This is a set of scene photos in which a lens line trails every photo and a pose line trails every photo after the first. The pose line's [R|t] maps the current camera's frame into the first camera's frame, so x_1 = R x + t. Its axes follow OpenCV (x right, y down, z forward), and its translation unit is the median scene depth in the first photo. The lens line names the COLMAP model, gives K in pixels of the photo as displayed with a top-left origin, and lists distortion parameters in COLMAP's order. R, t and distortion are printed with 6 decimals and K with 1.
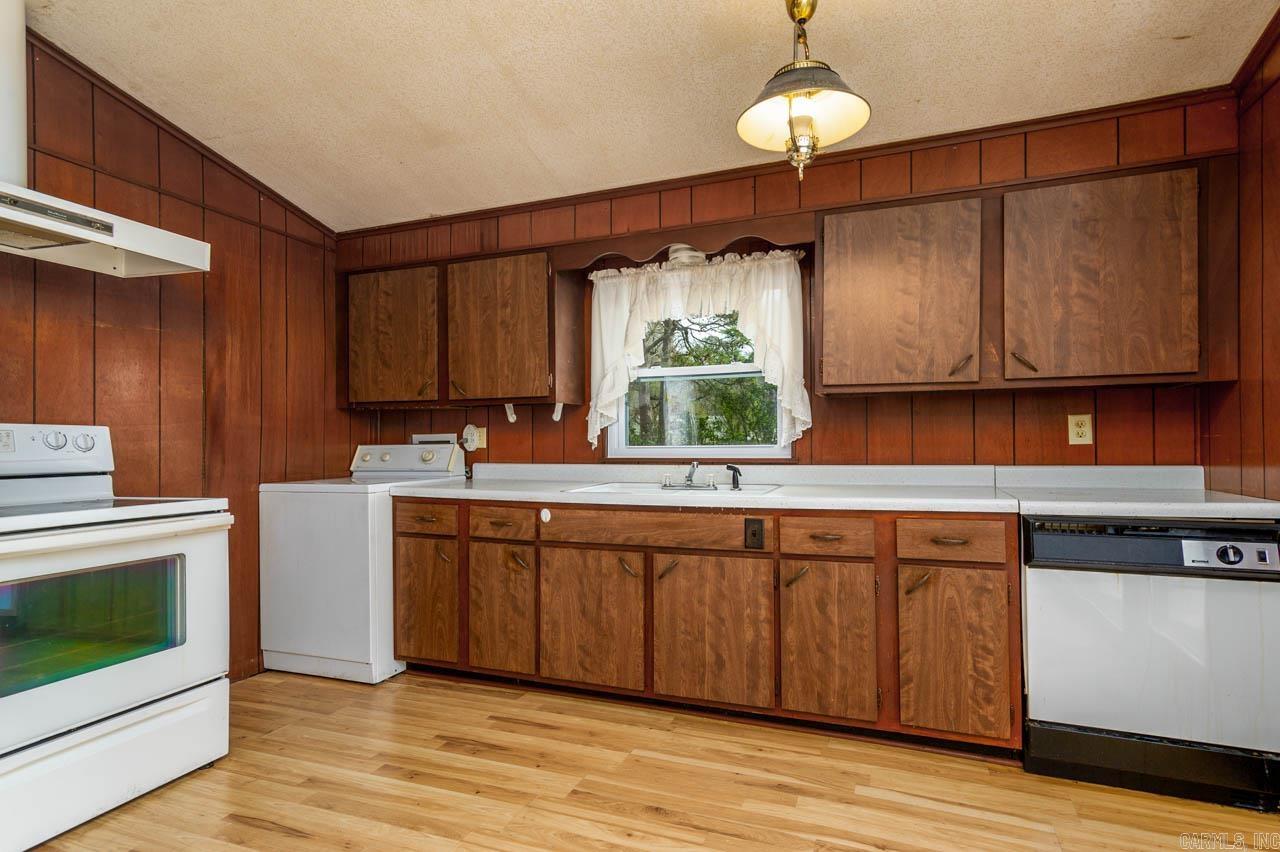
lens RADIAL K [[641.6, 0, 649.0], [0, 641.6, 437.4], [0, 0, 1]] dist [0.046505, -0.001938]
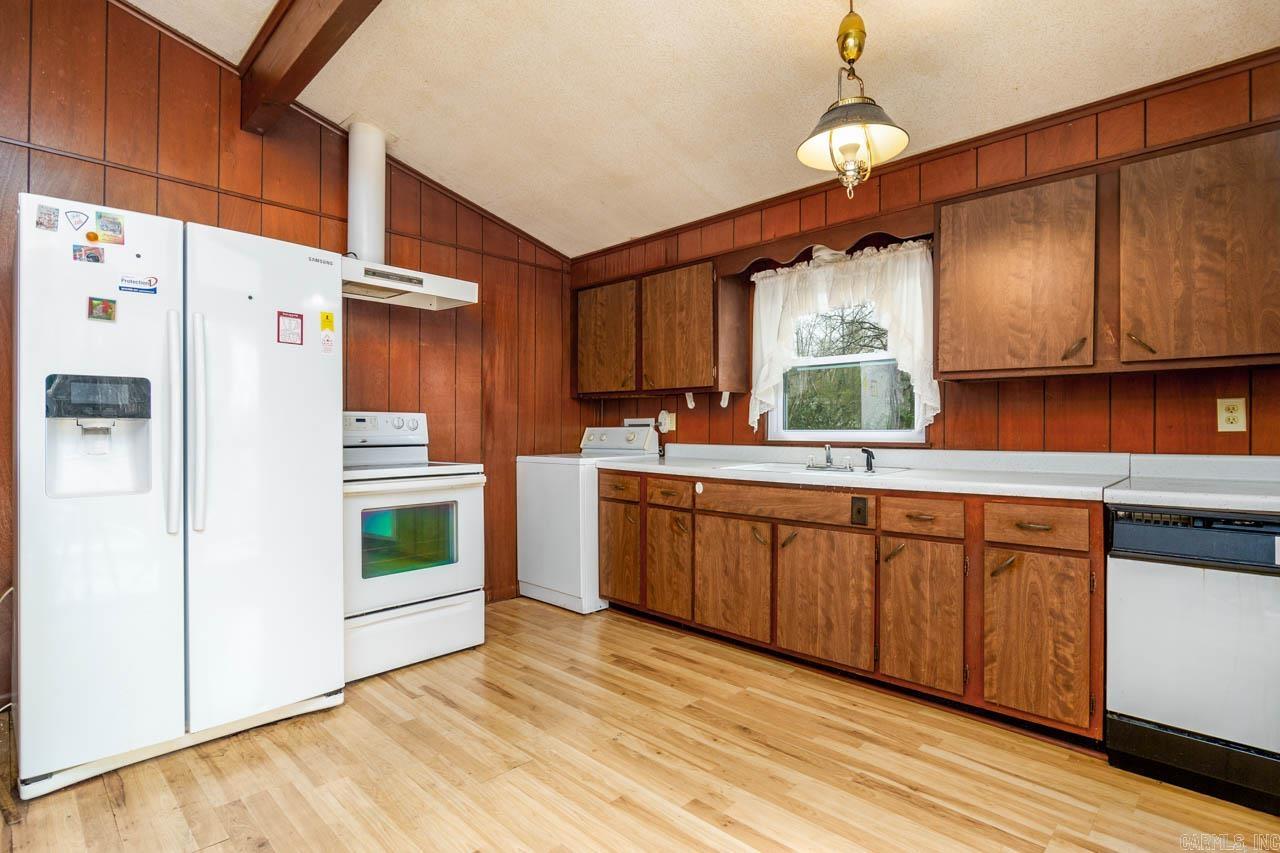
lens RADIAL K [[641.6, 0, 629.7], [0, 641.6, 426.3], [0, 0, 1]] dist [0.046505, -0.001938]
pose [[0.907613, 0.005714, -0.419770, 0.258428], [-0.001925, 0.999954, 0.009449, -0.003243], [0.419804, -0.007768, 0.907581, -0.148017]]
